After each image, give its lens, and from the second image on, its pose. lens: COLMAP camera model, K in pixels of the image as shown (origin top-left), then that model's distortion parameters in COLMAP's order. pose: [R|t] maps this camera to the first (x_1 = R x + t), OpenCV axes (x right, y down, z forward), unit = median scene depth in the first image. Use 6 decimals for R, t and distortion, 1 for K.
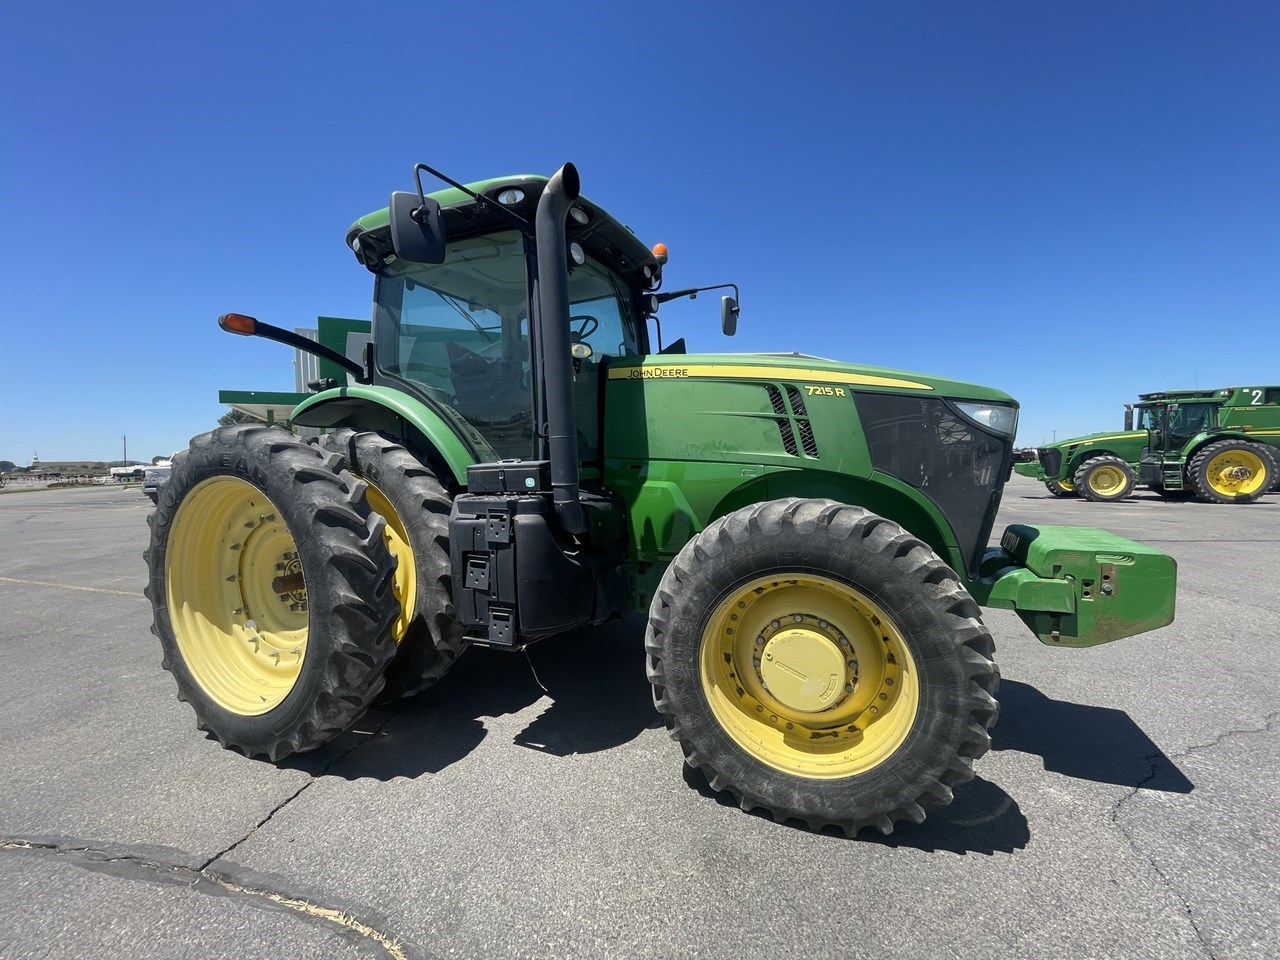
lens RADIAL K [[525.4, 0, 640.4], [0, 525.4, 476.7], [0, 0, 1]] dist [-0.003934, 0.000121]
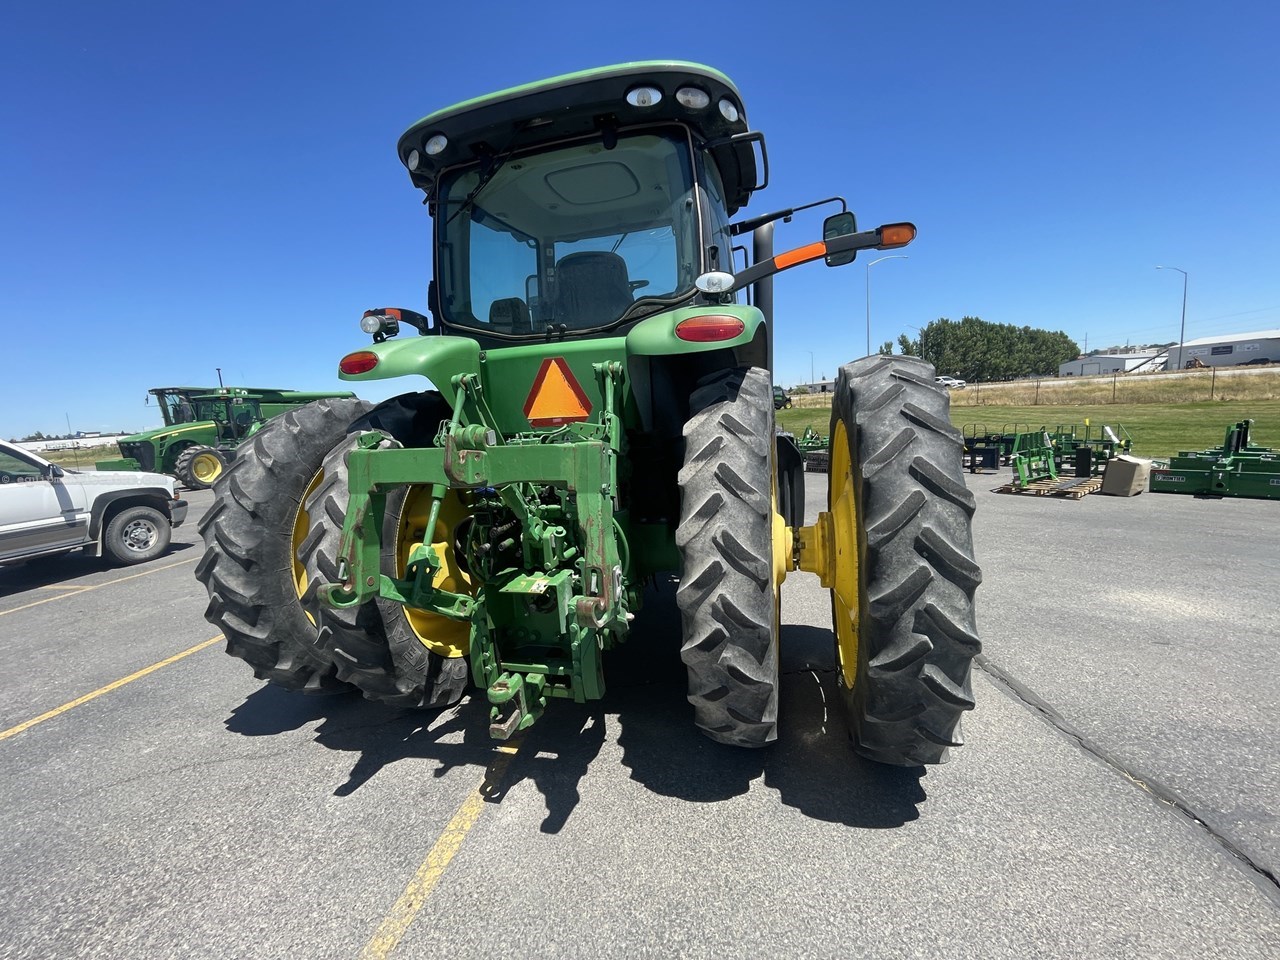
lens RADIAL K [[525.4, 0, 641.1], [0, 525.4, 476.6], [0, 0, 1]] dist [-0.003934, 0.000121]
pose [[-0.150643, -0.102858, 0.983223, -1.730674], [0.106024, 0.987155, 0.119513, -0.057005], [-0.982886, 0.122249, -0.137803, 1.718766]]
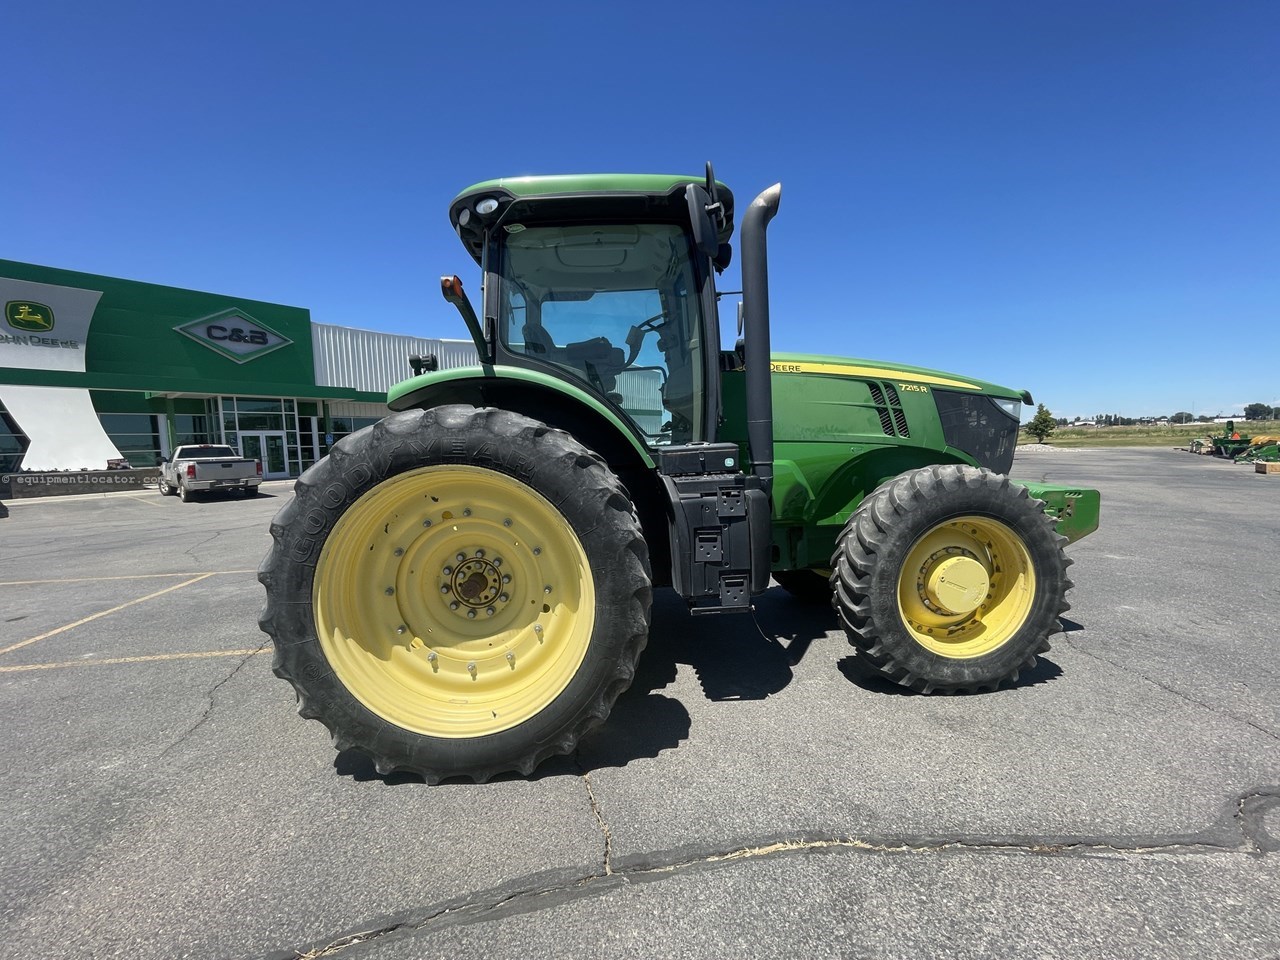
lens RADIAL K [[525.4, 0, 639.5], [0, 525.4, 478.0], [0, 0, 1]] dist [-0.003934, 0.000121]
pose [[0.895842, -0.044692, 0.442119, -0.972140], [0.036087, 0.998960, 0.027859, 0.006986], [-0.442905, -0.009003, 0.896524, 0.101735]]
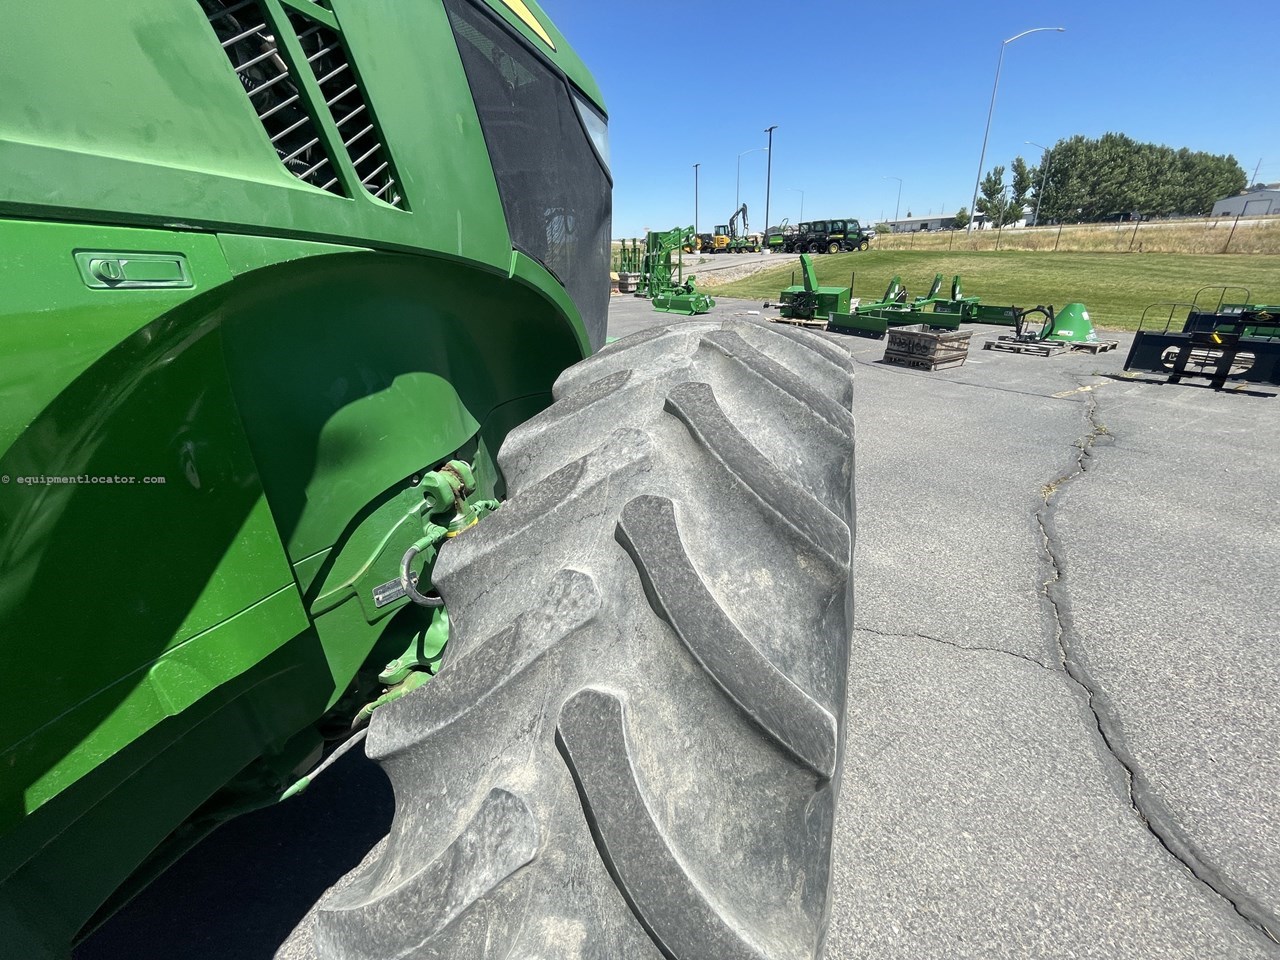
lens RADIAL K [[525.4, 0, 638.9], [0, 525.4, 479.8], [0, 0, 1]] dist [-0.003934, 0.000121]
pose [[-0.050953, -0.385016, 0.921502, 0.004425], [0.083423, 0.917835, 0.388097, 0.002279], [-0.995211, 0.096650, -0.014647, 0.973474]]
